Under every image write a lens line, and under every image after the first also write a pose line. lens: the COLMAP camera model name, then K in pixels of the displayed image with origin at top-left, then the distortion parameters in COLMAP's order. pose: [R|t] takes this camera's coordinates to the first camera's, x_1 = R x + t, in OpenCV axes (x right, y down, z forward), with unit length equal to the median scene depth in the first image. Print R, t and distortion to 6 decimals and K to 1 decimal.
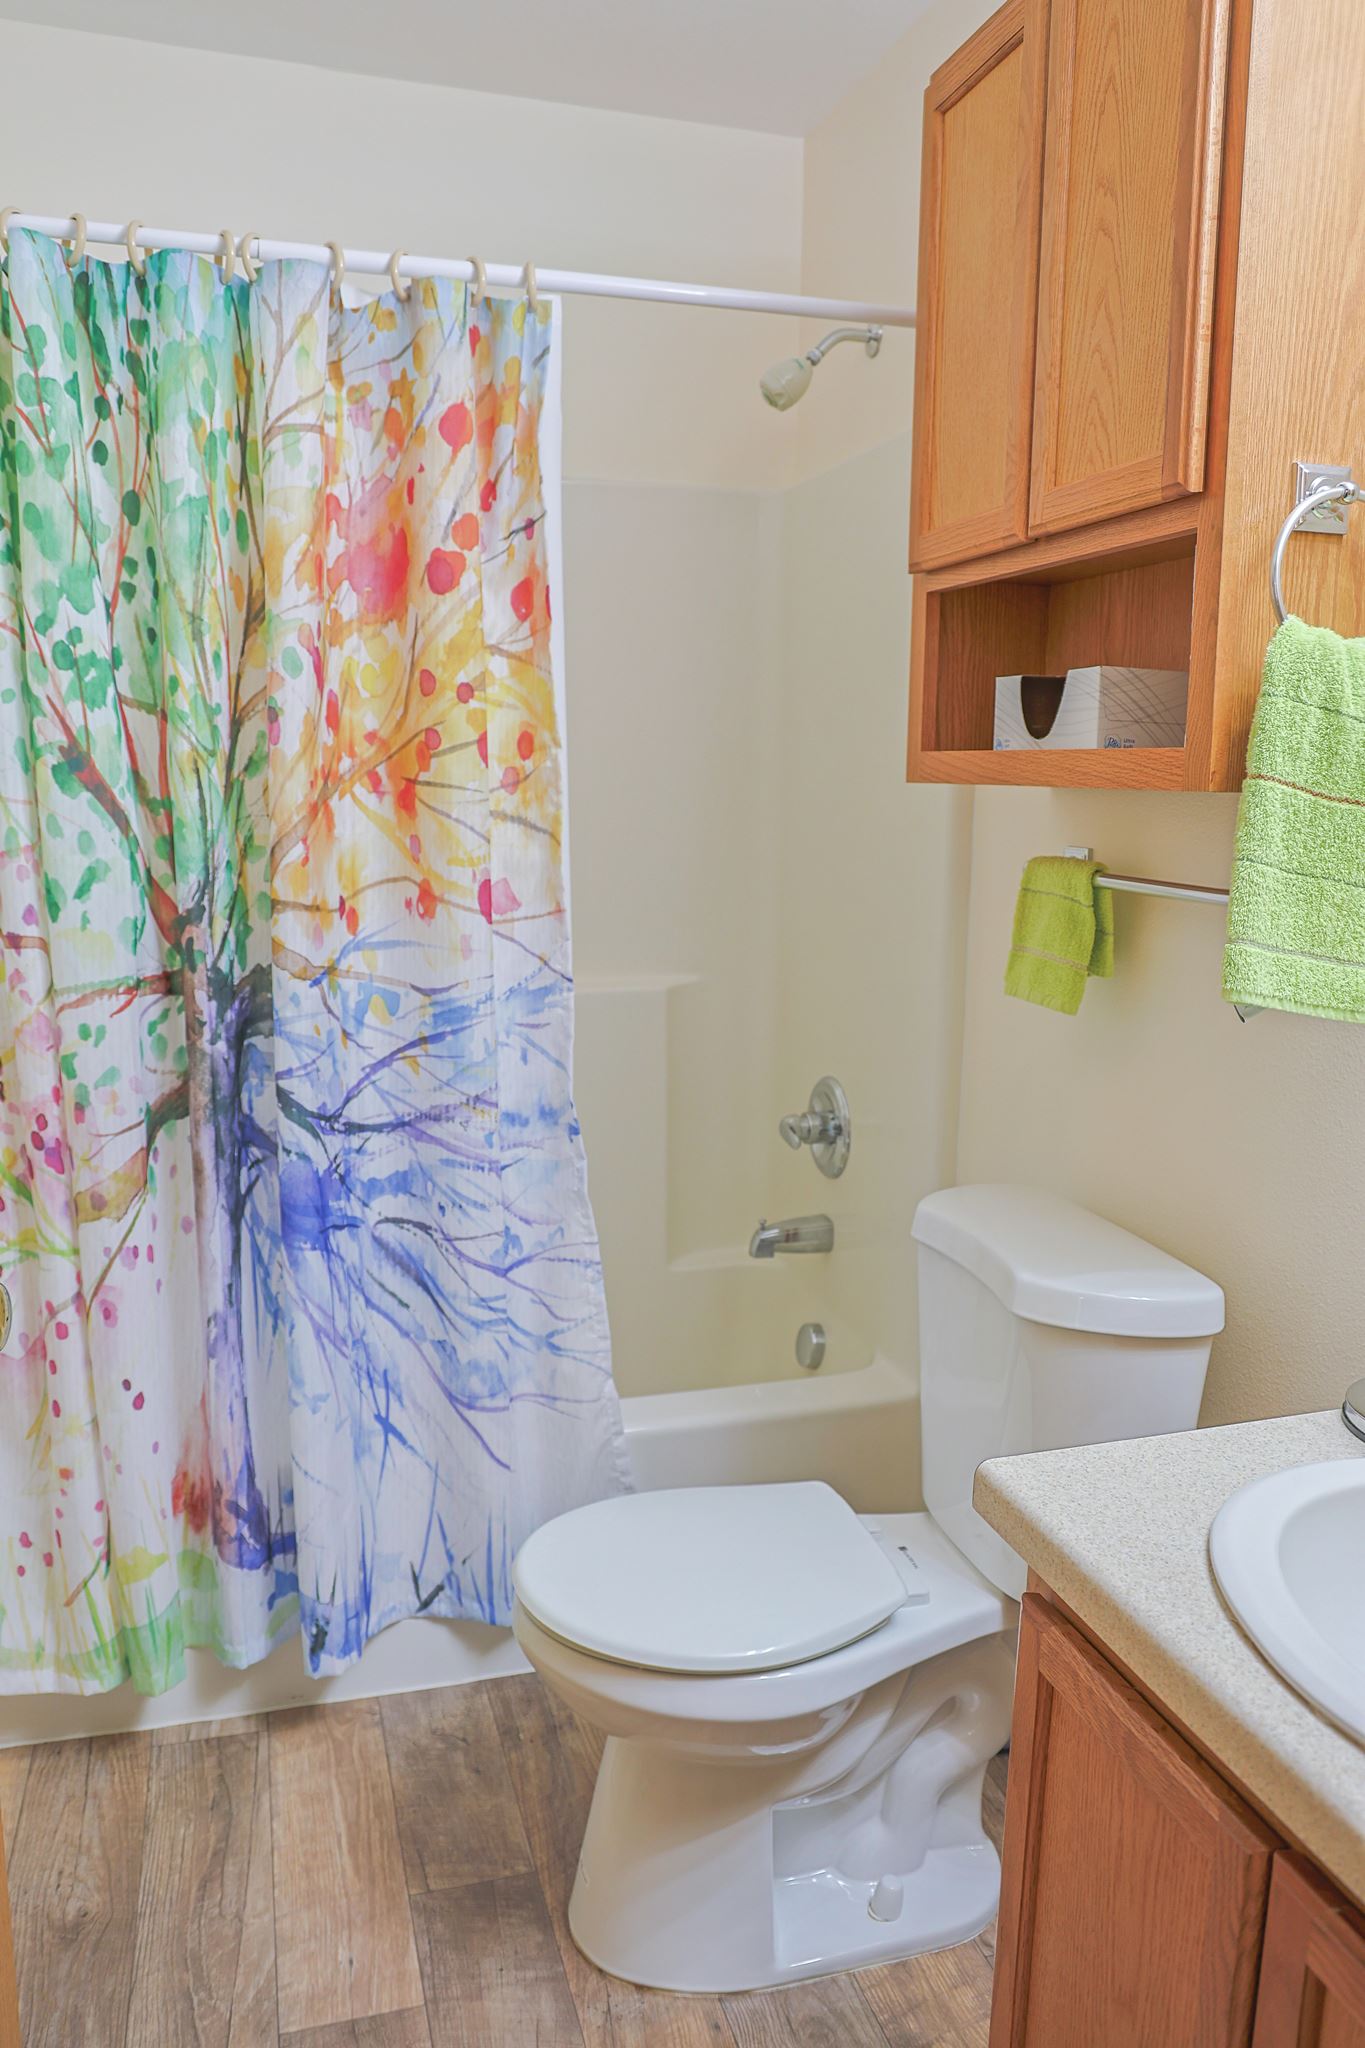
lens RADIAL K [[1486.9, 0, 692.6], [0, 1486.9, 1005.0], [0, 0, 1]] dist [-0.089993, 0.060509]
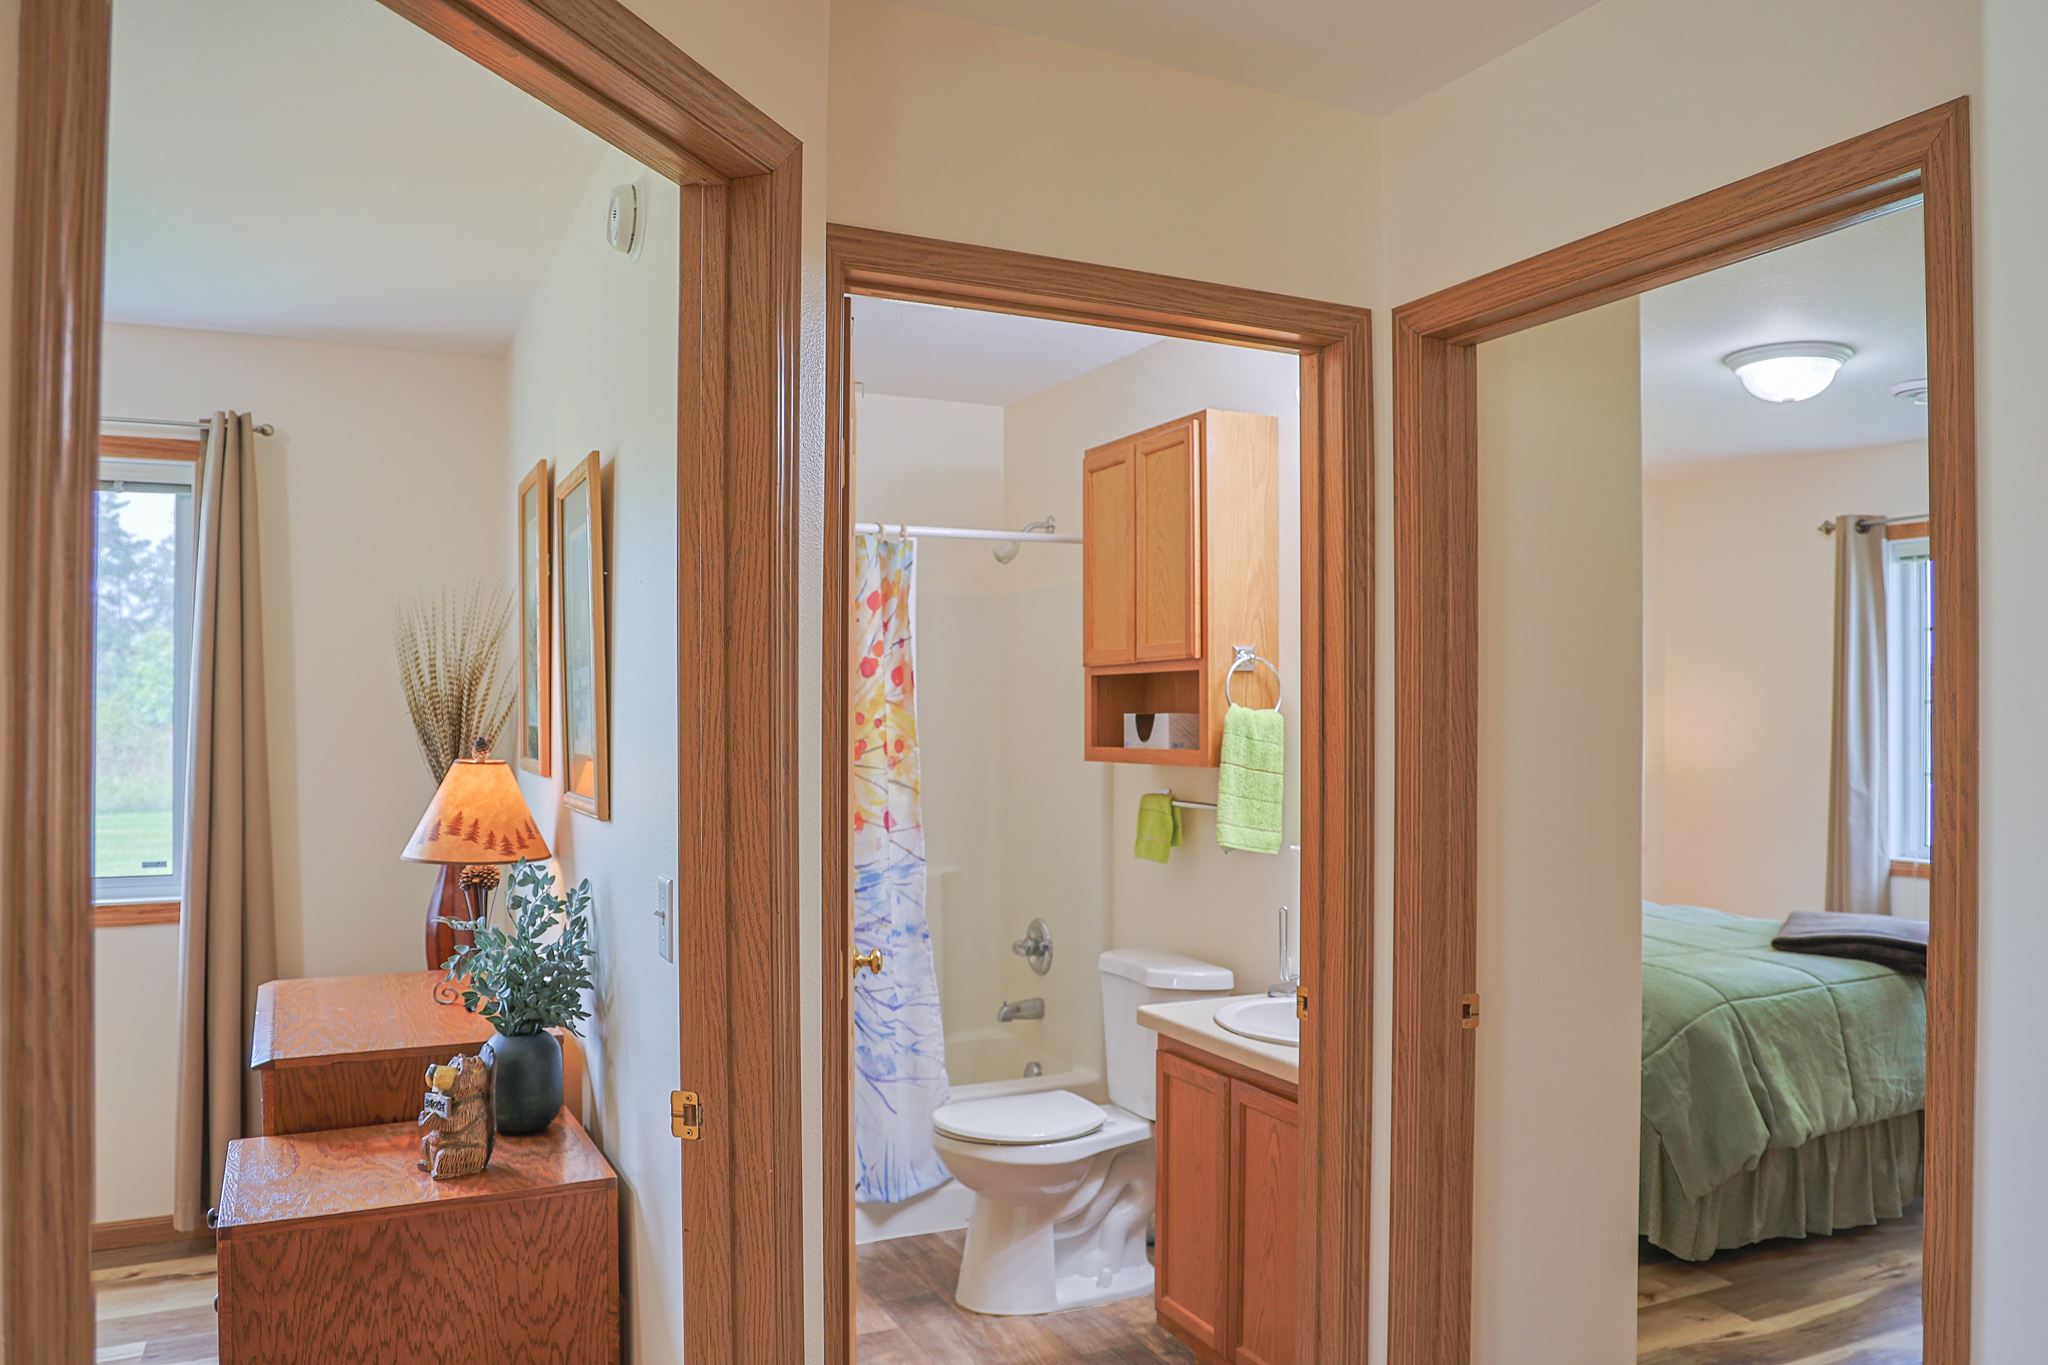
lens RADIAL K [[1486.9, 0, 1024.9], [0, 1486.9, 692.1], [0, 0, 1]] dist [-0.089993, 0.060509]
pose [[0.988690, -0.014748, 0.149244, -0.270363], [0.039791, 0.985283, -0.166237, 0.109968], [-0.144596, 0.170296, 0.974726, -1.144171]]
